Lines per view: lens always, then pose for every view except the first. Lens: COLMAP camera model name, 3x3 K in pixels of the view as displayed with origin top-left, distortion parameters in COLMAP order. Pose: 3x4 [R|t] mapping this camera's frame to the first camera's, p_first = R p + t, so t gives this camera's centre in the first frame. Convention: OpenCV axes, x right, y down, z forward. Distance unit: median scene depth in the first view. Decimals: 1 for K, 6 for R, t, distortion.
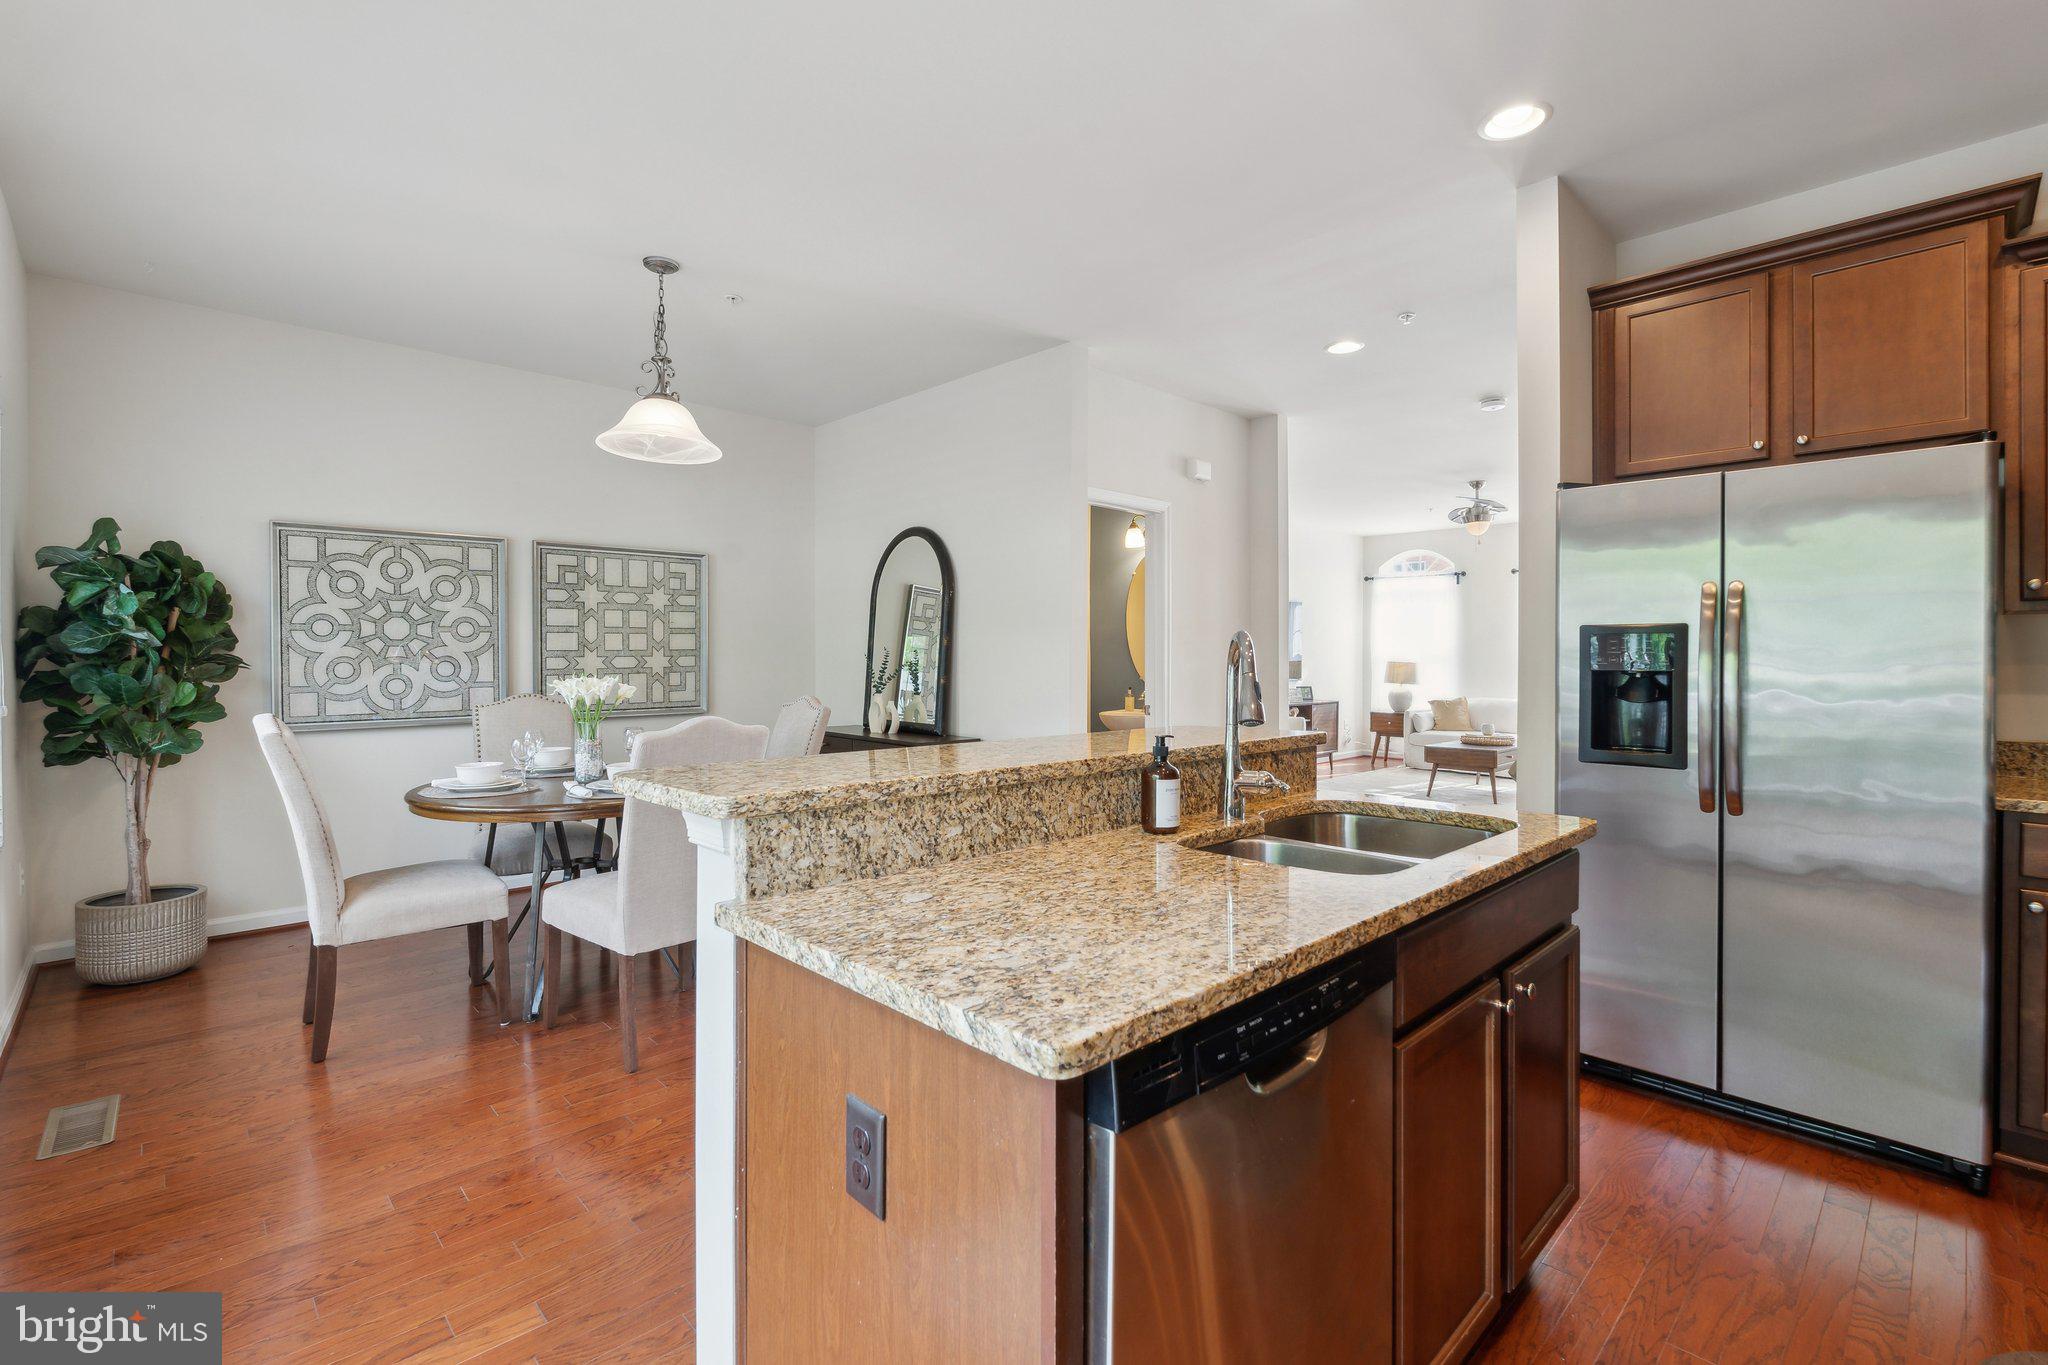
lens RADIAL K [[914.3, 0, 1011.4], [0, 914.3, 660.3], [0, 0, 1]] dist [0.002571, 0.000890]
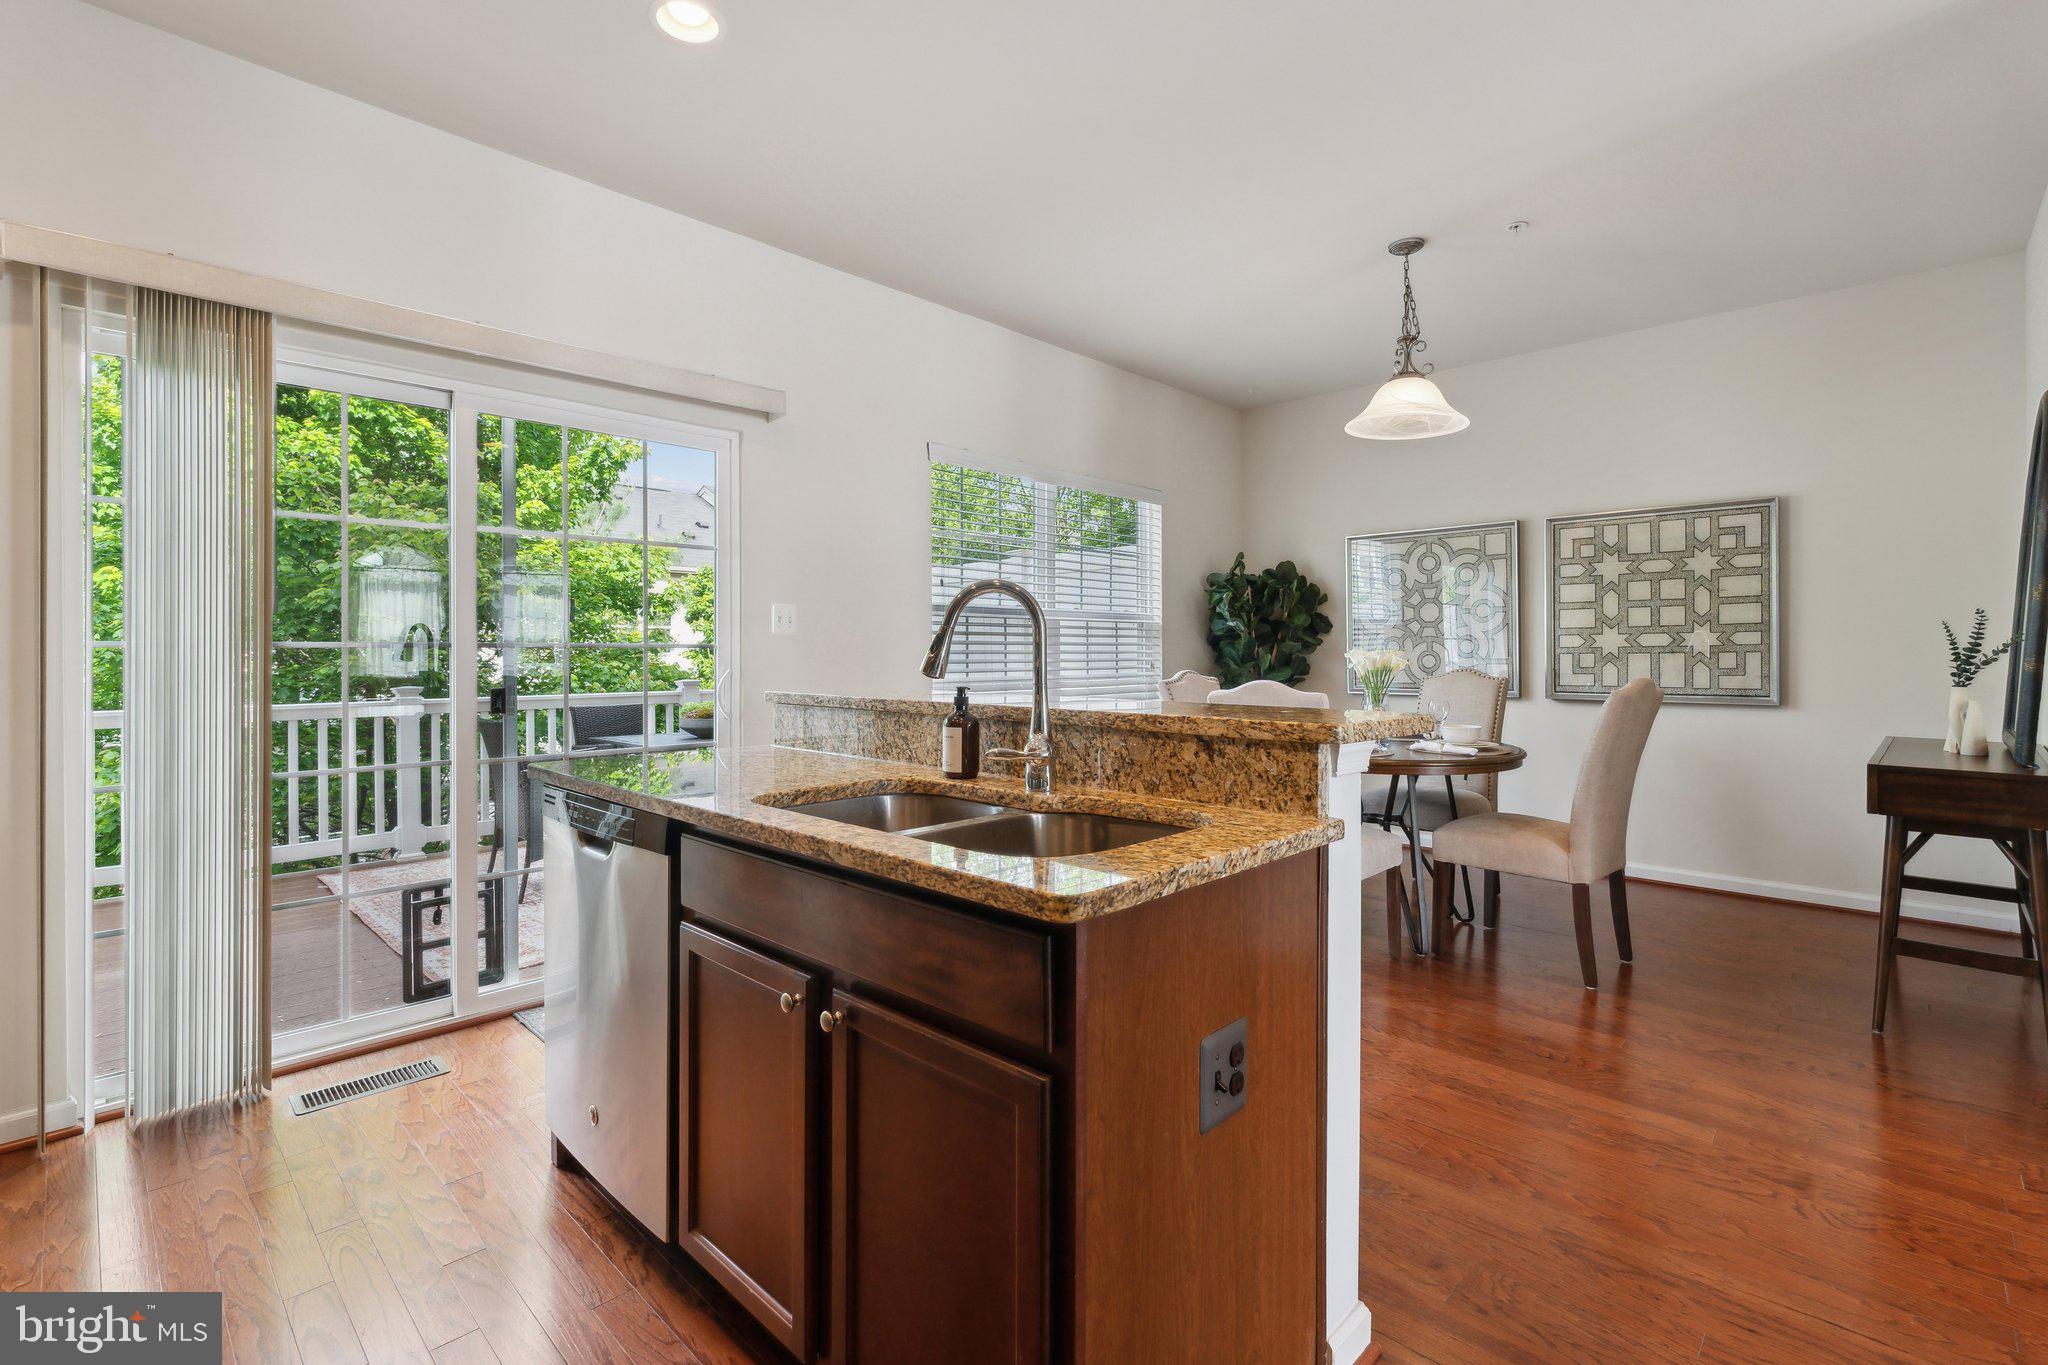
lens RADIAL K [[914.3, 0, 1013.6], [0, 914.3, 660.0], [0, 0, 1]] dist [0.002571, 0.000890]
pose [[0.052360, 0.011005, -0.998568, 0.509520], [-0.002627, 0.999937, 0.010882, 0.016427], [0.998625, 0.002053, 0.052386, 0.418545]]
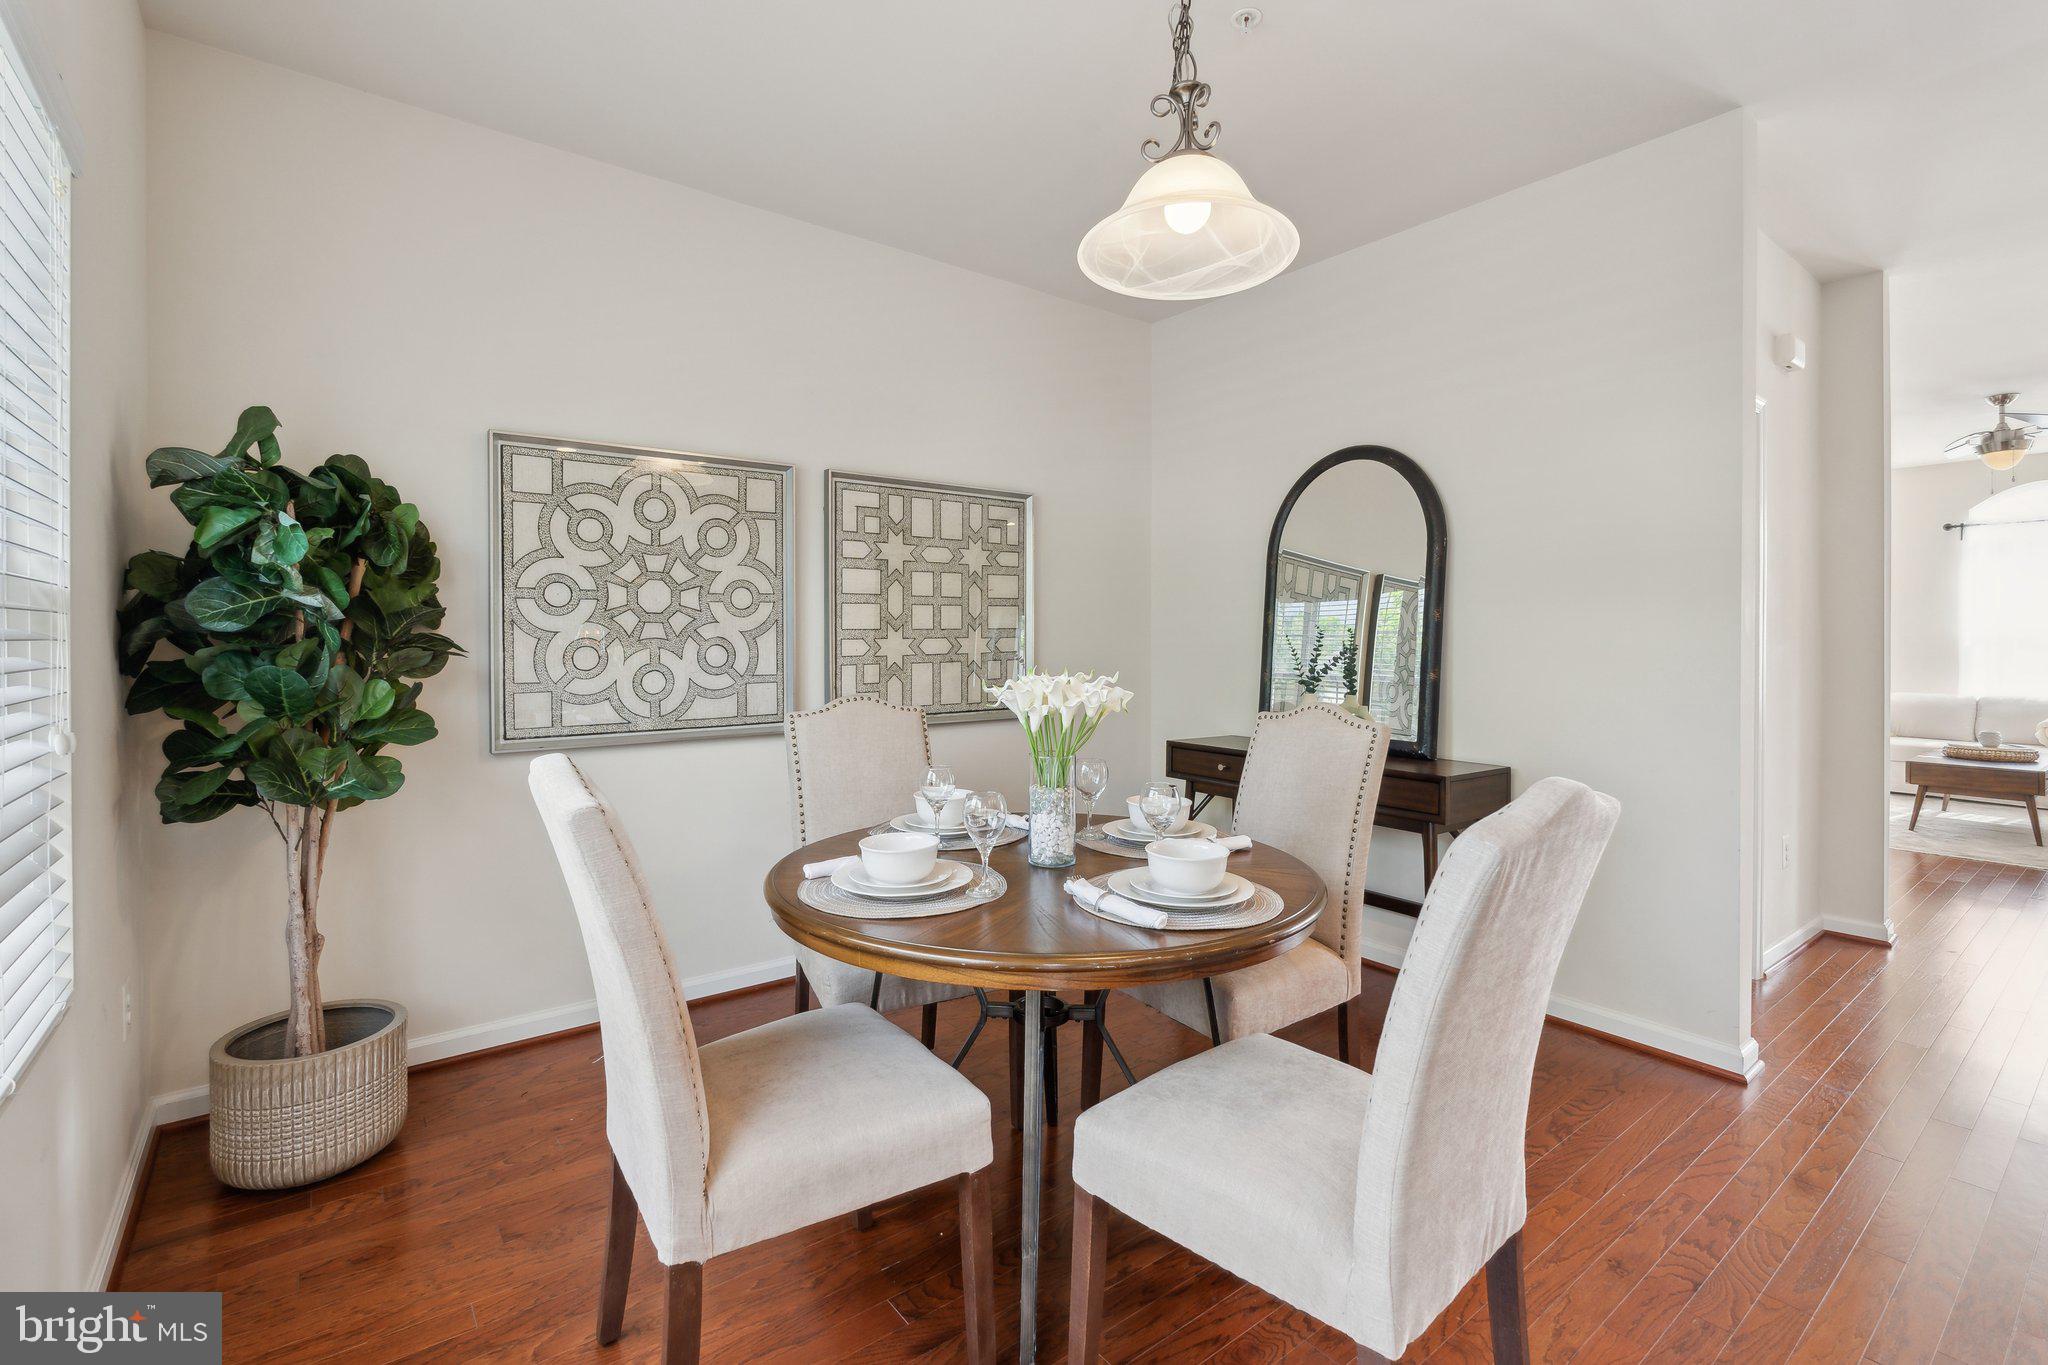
lens RADIAL K [[914.3, 0, 1007.9], [0, 914.3, 641.1], [0, 0, 1]] dist [0.002571, 0.000890]
pose [[0.994782, -0.000121, -0.102026, -0.360147], [-0.000176, 0.999996, -0.002901, 0.000222], [0.102026, 0.002904, 0.994778, 0.373213]]
